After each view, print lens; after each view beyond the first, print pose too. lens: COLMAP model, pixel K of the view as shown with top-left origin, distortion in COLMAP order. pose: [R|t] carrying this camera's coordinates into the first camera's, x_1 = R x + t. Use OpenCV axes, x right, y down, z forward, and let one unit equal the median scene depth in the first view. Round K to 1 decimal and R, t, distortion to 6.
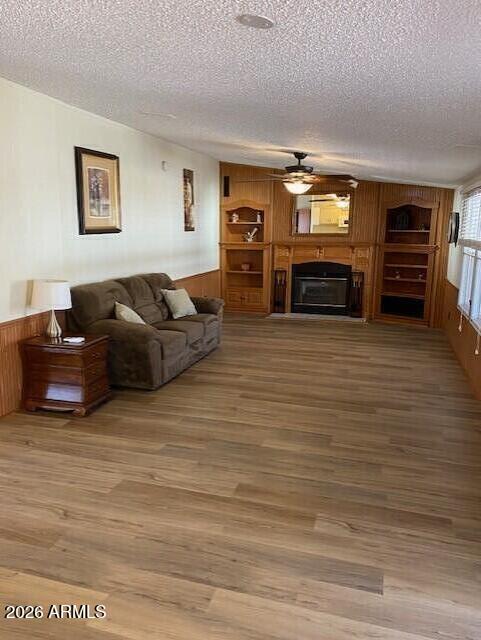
lens RADIAL K [[487.6, 0, 241.6], [0, 487.6, 320.3], [0, 0, 1]] dist [0.037857, -0.039316]
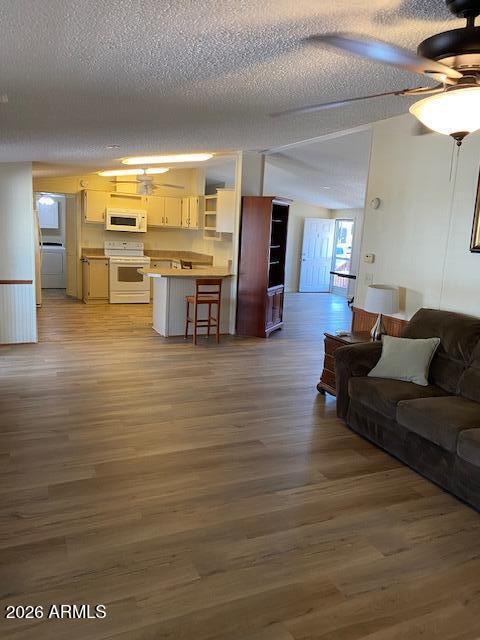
lens RADIAL K [[487.6, 0, 243.5], [0, 487.6, 318.9], [0, 0, 1]] dist [0.037857, -0.039316]
pose [[-0.751330, 0.070488, -0.656151, 0.318114], [-0.191166, 0.928402, 0.318632, -0.170167], [0.631631, 0.364831, -0.684061, 0.863626]]
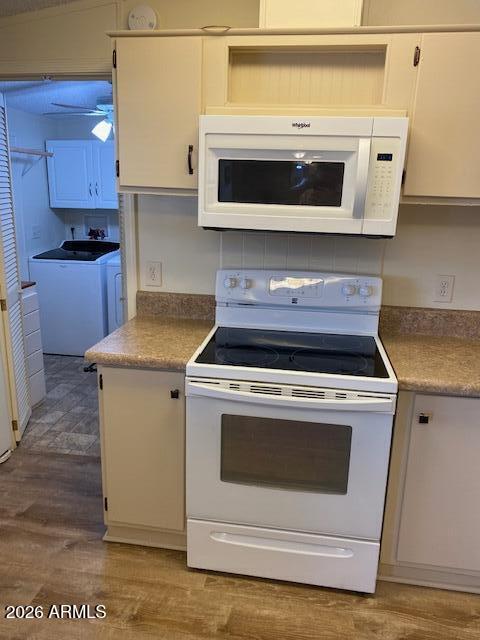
lens RADIAL K [[487.6, 0, 237.4], [0, 487.6, 316.1], [0, 0, 1]] dist [0.037857, -0.039316]
pose [[-0.990087, -0.001926, -0.140440, -0.218893], [-0.064258, 0.895335, 0.440733, 0.003662], [0.124892, 0.445388, -0.886584, -0.004363]]
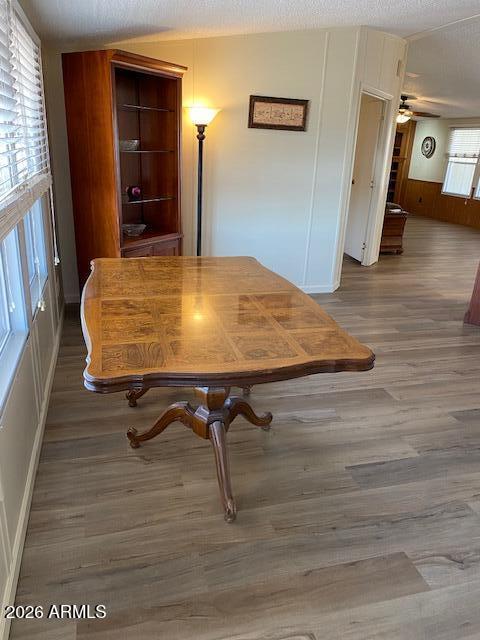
lens RADIAL K [[487.6, 0, 241.0], [0, 487.6, 319.7], [0, 0, 1]] dist [0.037857, -0.039316]
pose [[0.844377, -0.151809, 0.513791, -0.950403], [0.062972, 0.980489, 0.186213, 0.035765], [-0.532036, -0.124880, 0.837462, -0.127839]]
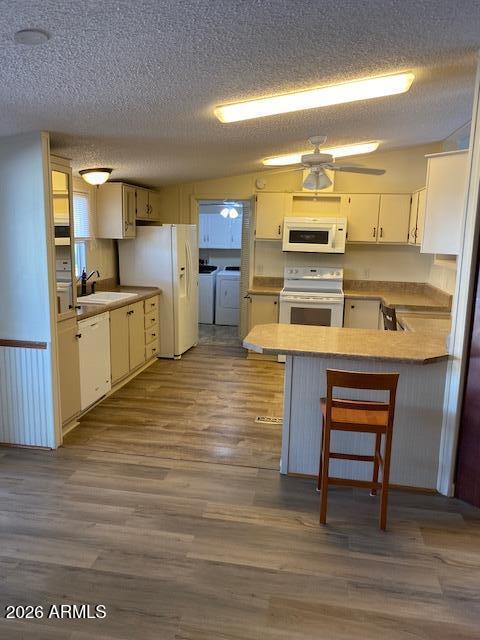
lens RADIAL K [[487.6, 0, 233.5], [0, 487.6, 324.2], [0, 0, 1]] dist [0.037857, -0.039316]
pose [[-0.993064, -0.015358, -0.116568, -0.065050], [-0.058156, 0.925821, 0.373461, -0.106054], [0.102186, 0.377650, -0.920293, 0.514460]]
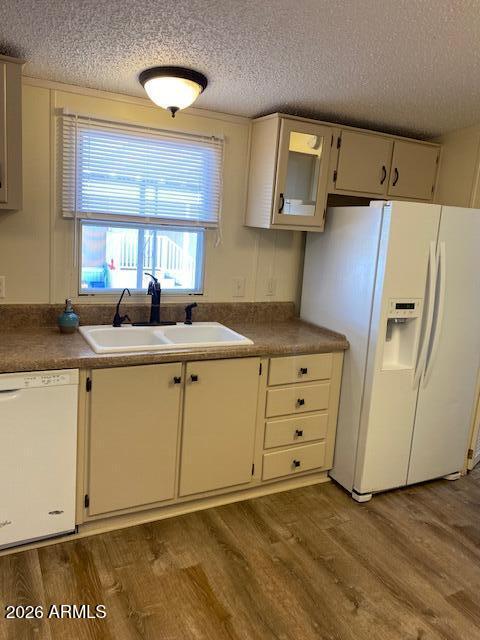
lens RADIAL K [[487.6, 0, 239.6], [0, 487.6, 315.7], [0, 0, 1]] dist [0.037857, -0.039316]
pose [[-0.698129, -0.196785, 0.688398, -0.229275], [0.061969, 0.941271, 0.331916, -0.003334], [-0.713285, 0.274380, -0.644934, 0.050576]]
